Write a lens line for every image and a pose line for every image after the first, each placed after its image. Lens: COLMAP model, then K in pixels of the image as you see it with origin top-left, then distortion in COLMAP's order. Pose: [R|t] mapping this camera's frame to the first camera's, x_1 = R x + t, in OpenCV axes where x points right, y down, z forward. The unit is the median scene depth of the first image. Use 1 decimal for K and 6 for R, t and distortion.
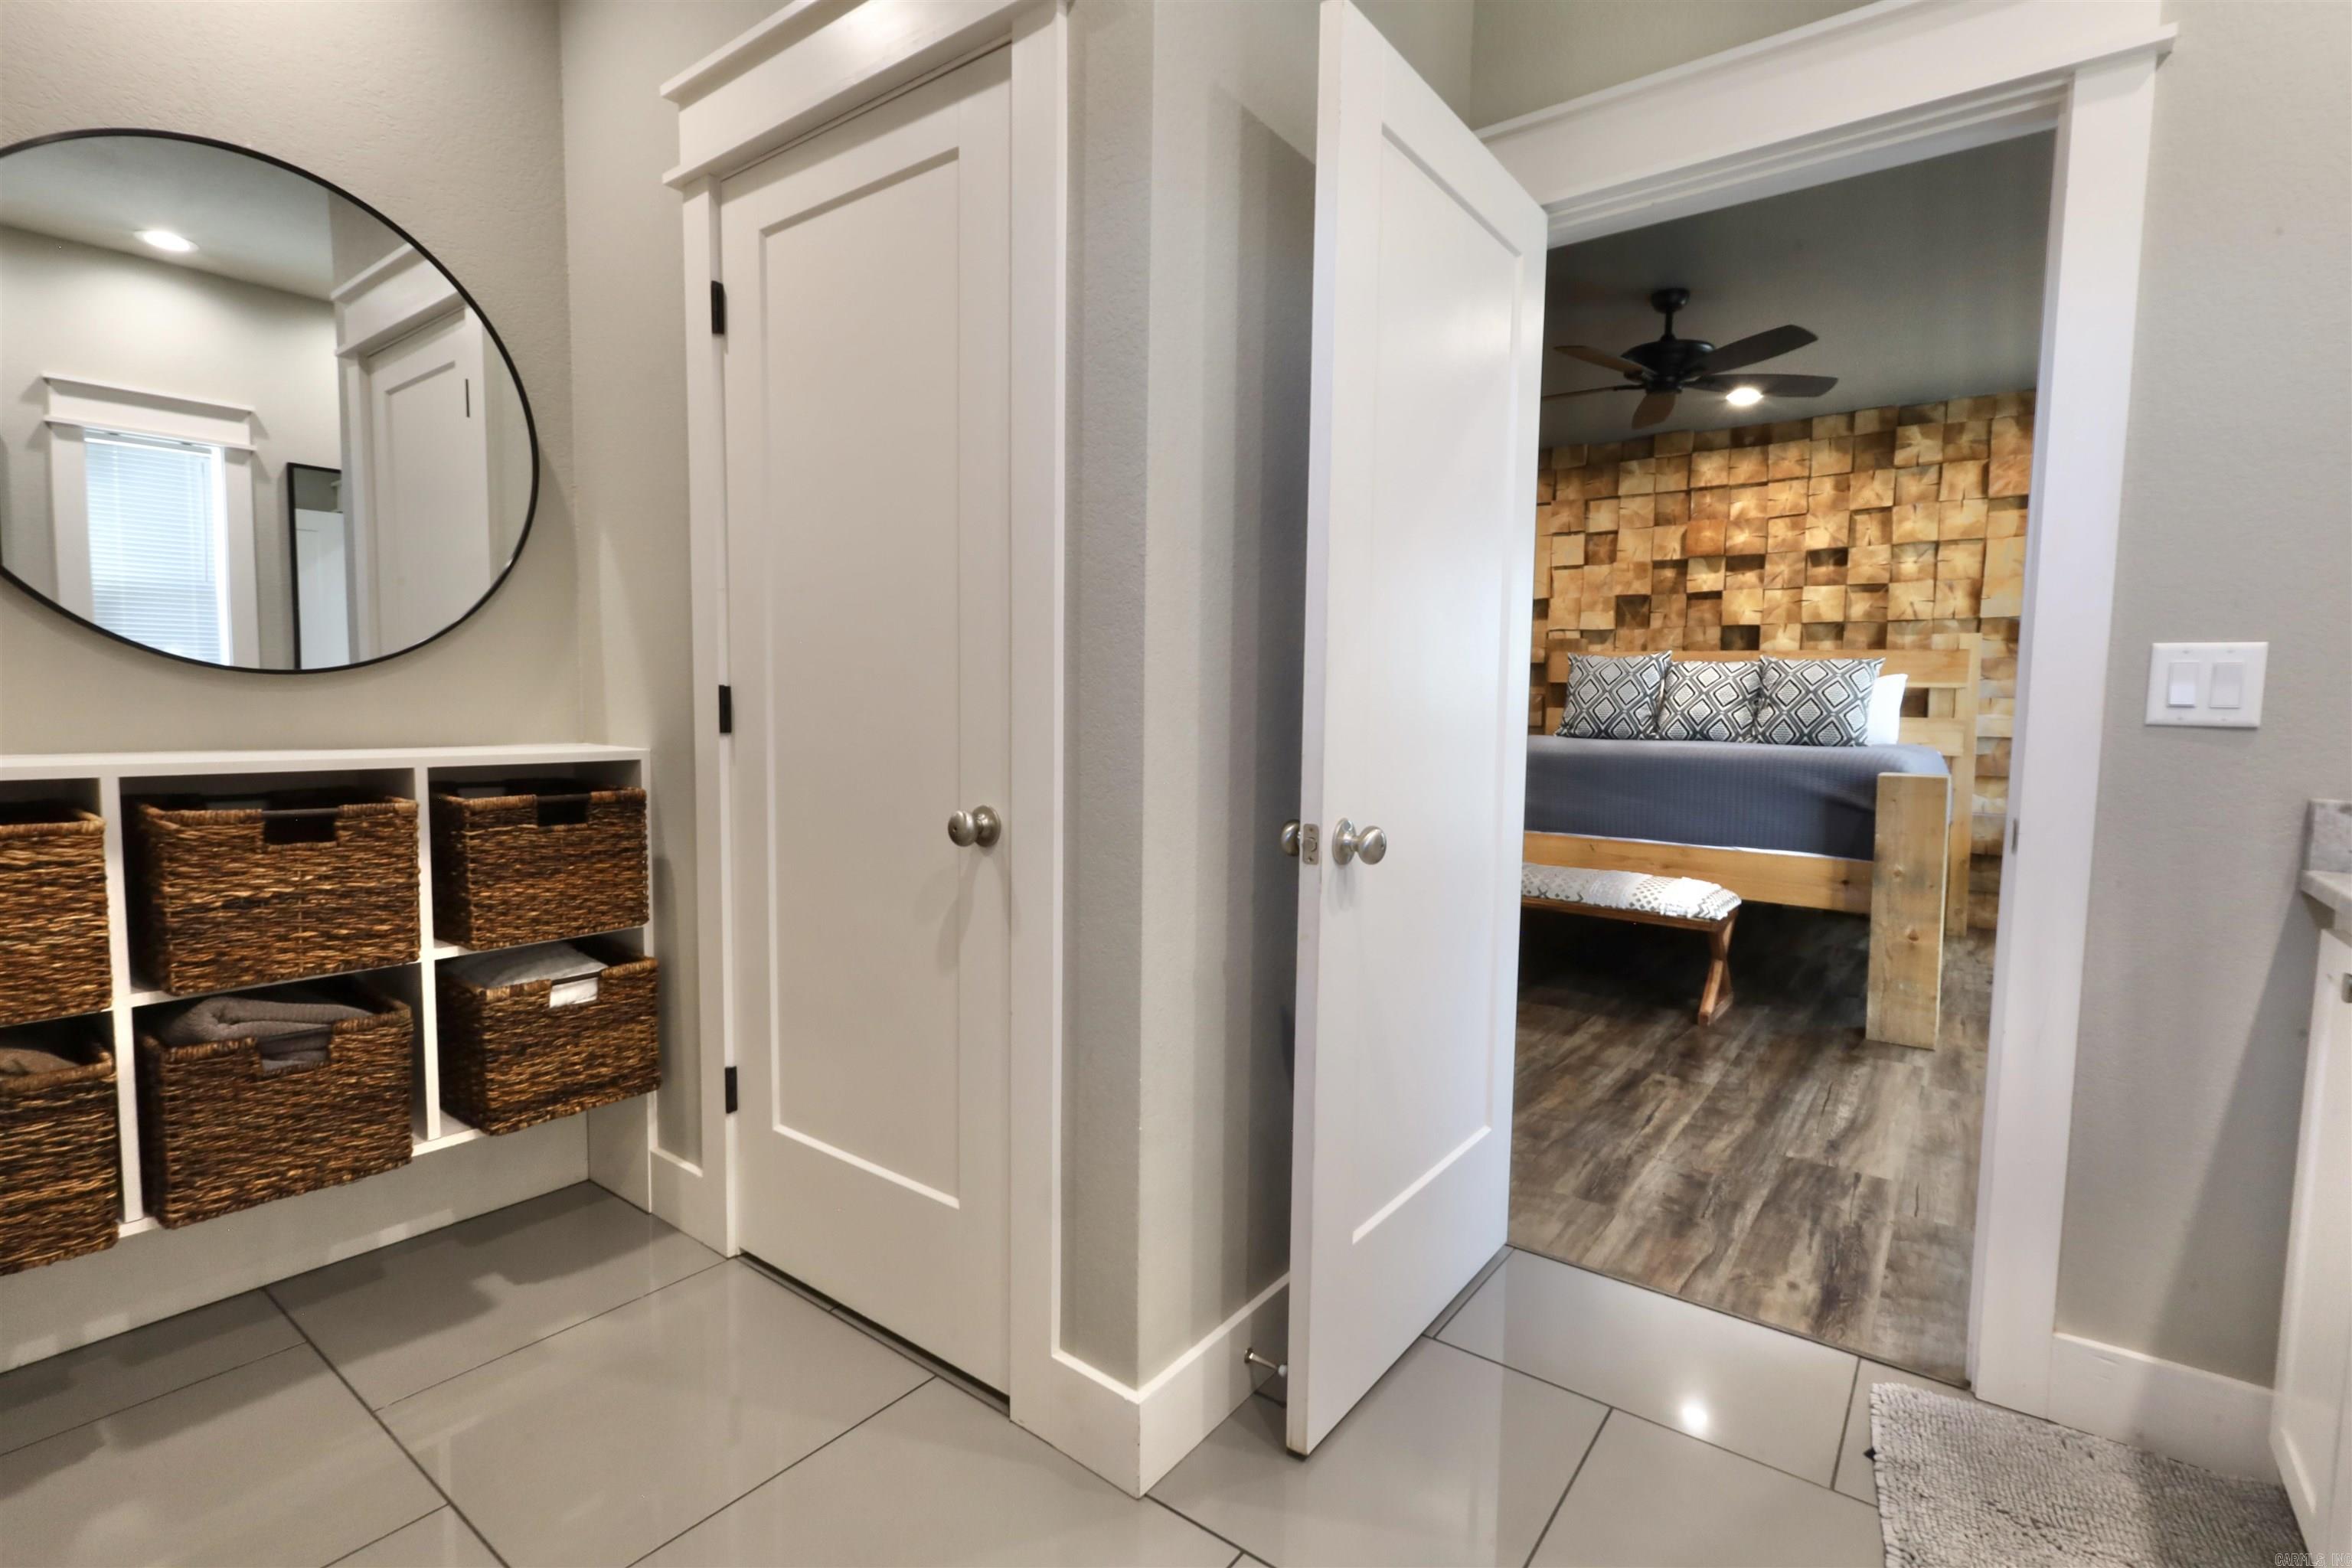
lens RADIAL K [[1083.7, 0, 1177.2], [0, 1083.7, 780.5], [0, 0, 1]] dist [-0.000898, 0.000863]
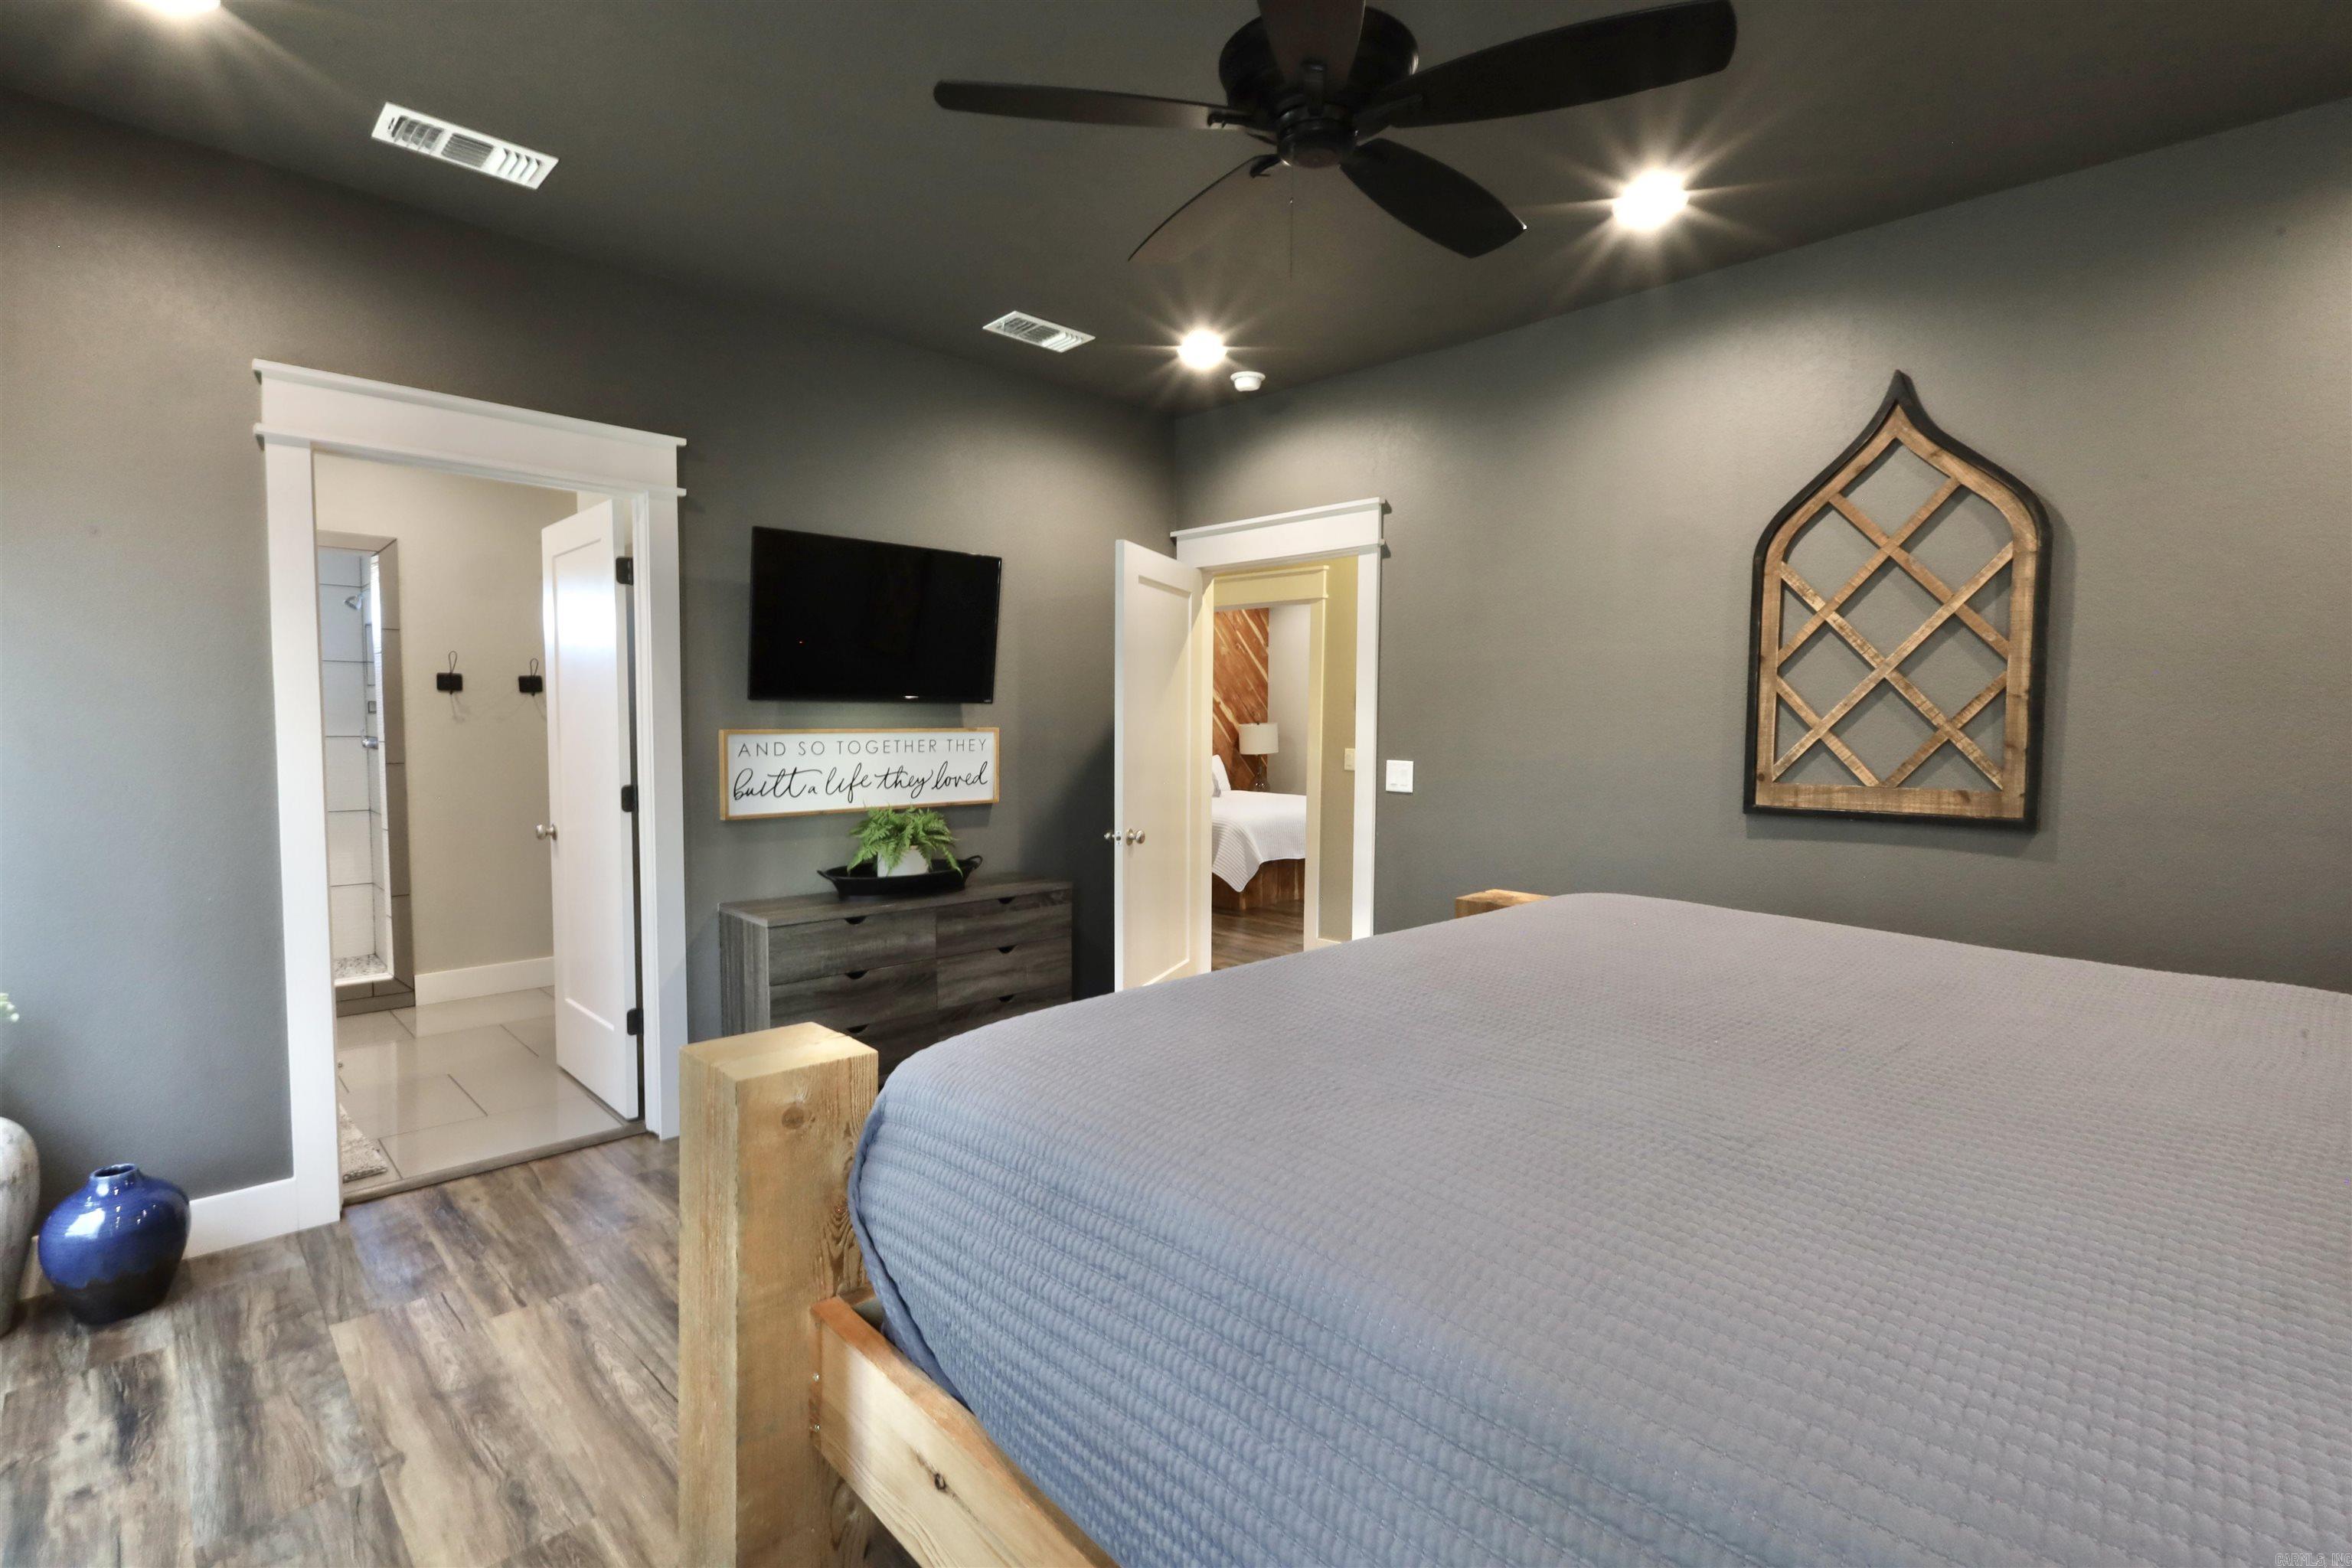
lens RADIAL K [[1083.7, 0, 1170.2], [0, 1083.7, 782.9], [0, 0, 1]] dist [-0.000898, 0.000863]
pose [[-0.150882, 0.040715, -0.987713, 0.659284], [-0.085037, 0.994913, 0.054002, -0.084941], [0.984888, 0.092140, -0.146652, 0.747599]]
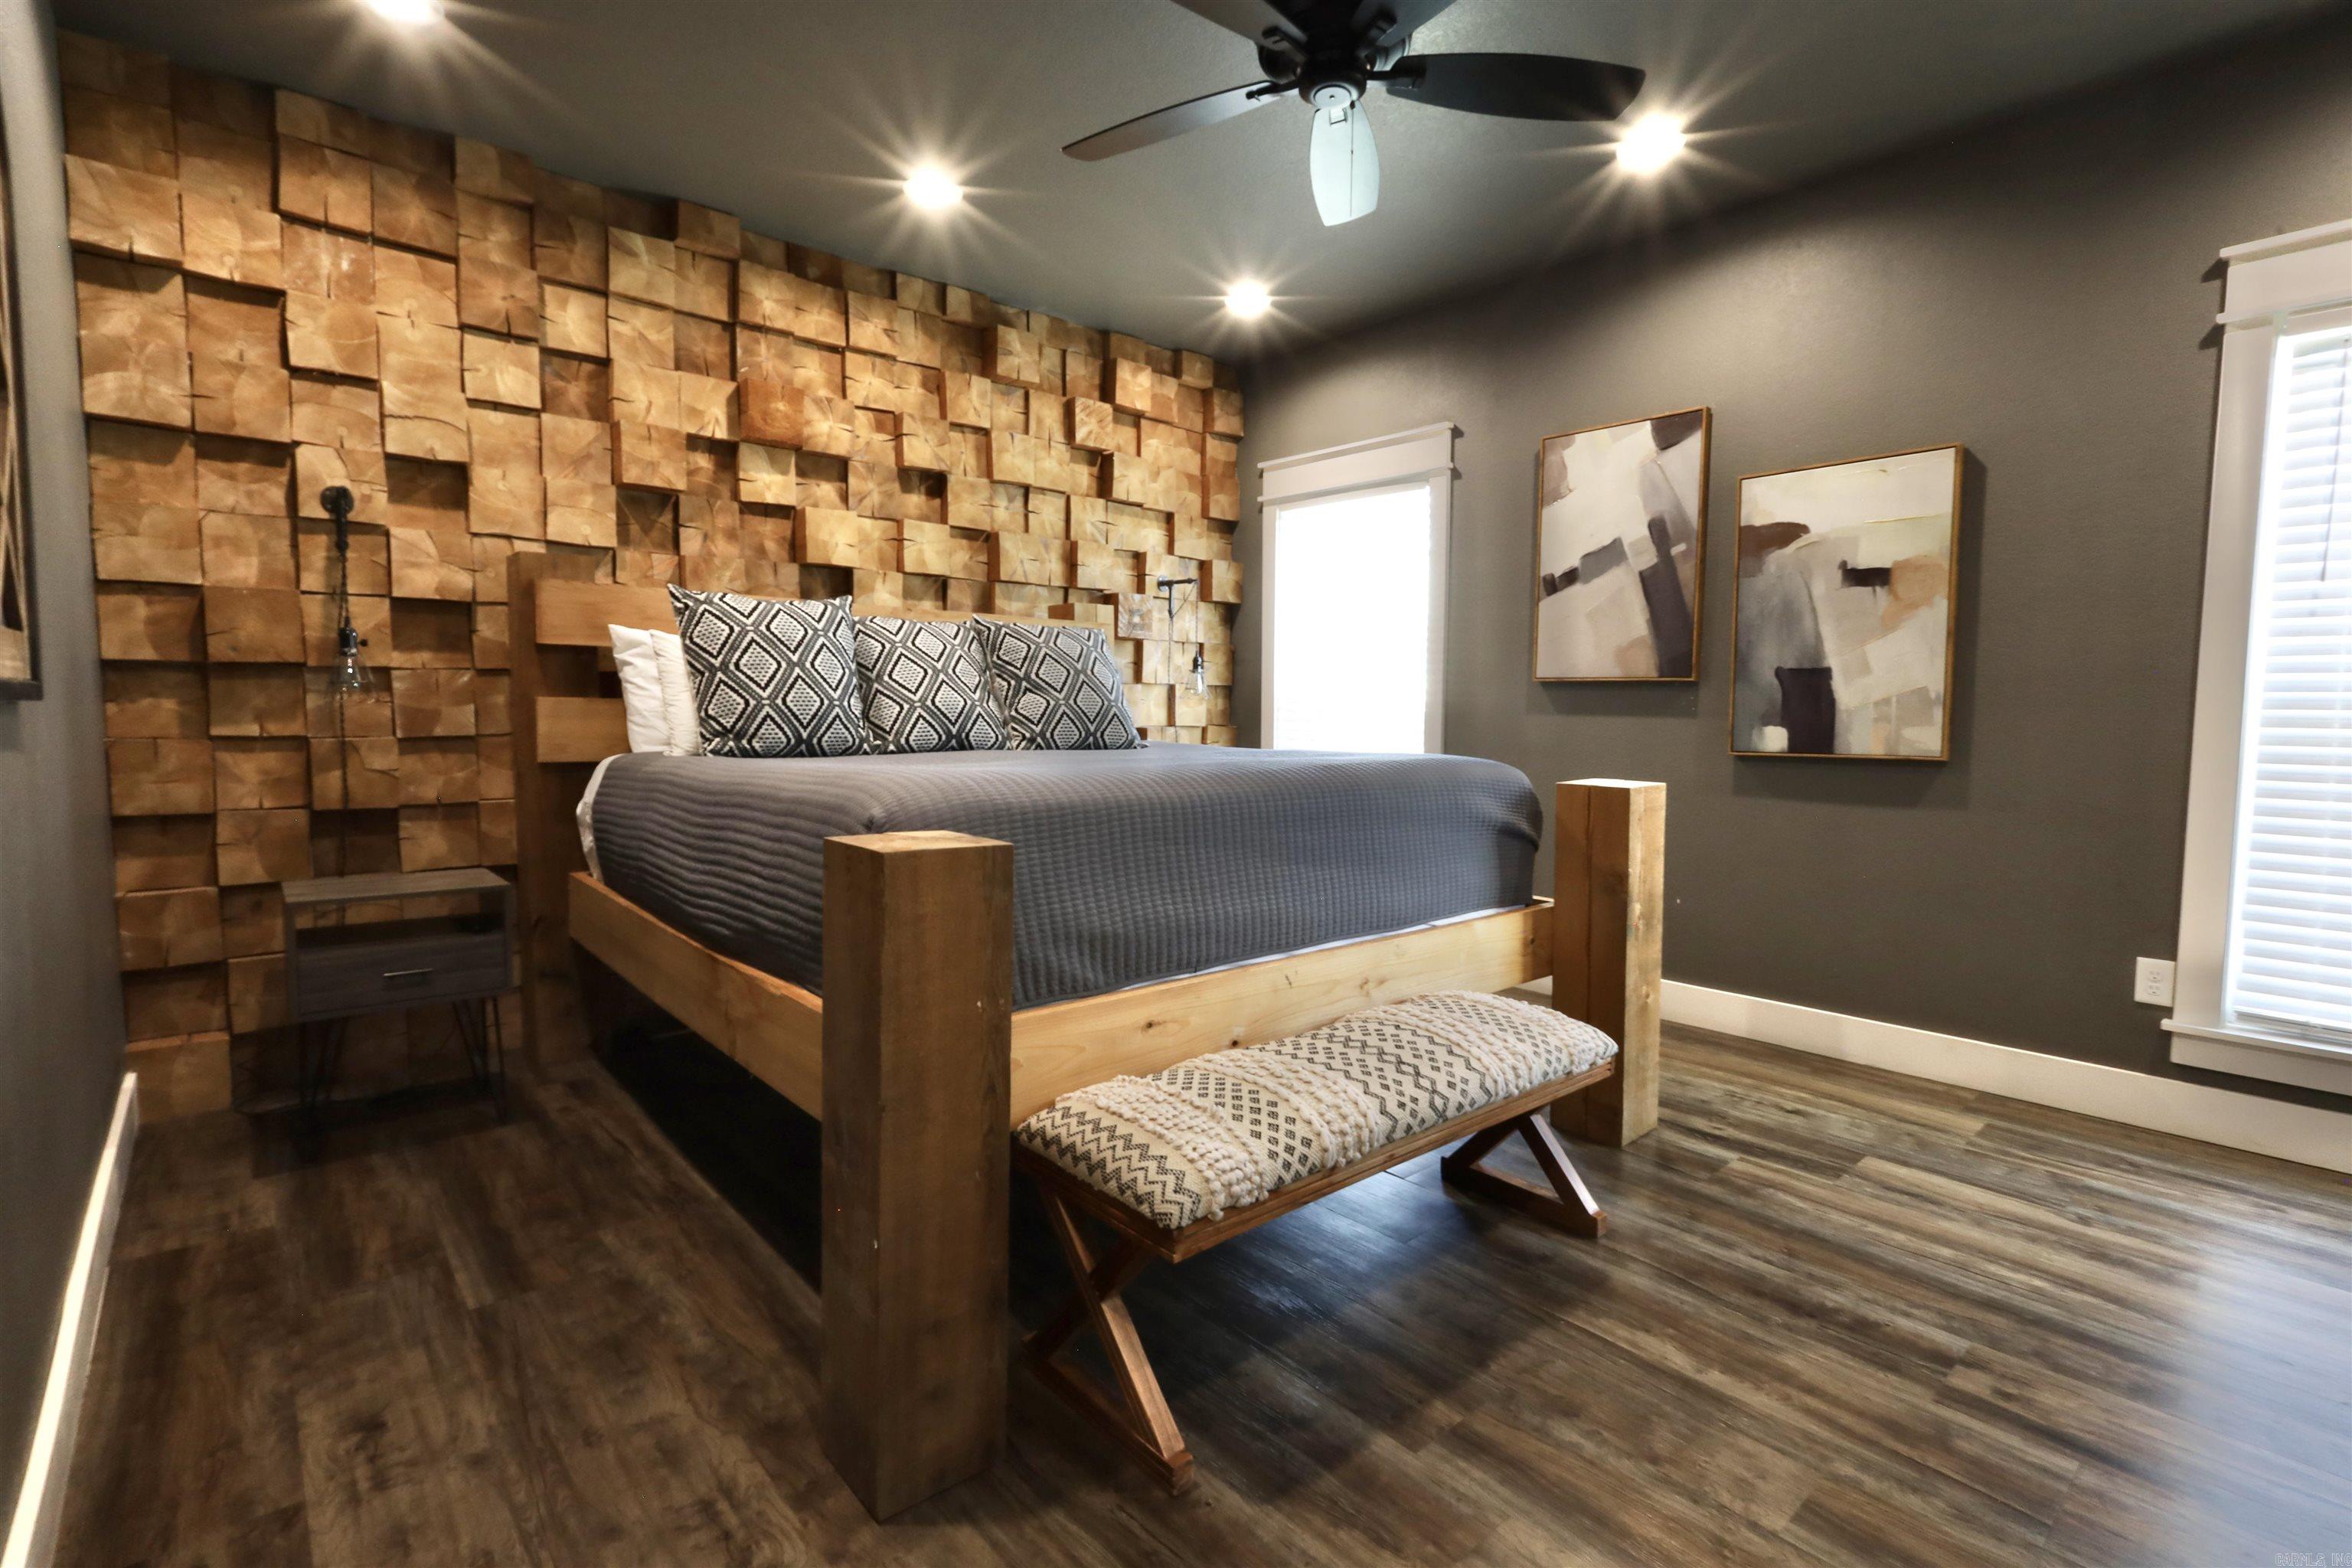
lens RADIAL K [[1083.7, 0, 1168.6], [0, 1083.7, 784.7], [0, 0, 1]] dist [-0.000898, 0.000863]
pose [[0.205830, -0.083854, 0.974988, -0.075402], [0.069840, 0.995040, 0.070835, -0.048992], [-0.976092, 0.053513, 0.210665, 0.715512]]
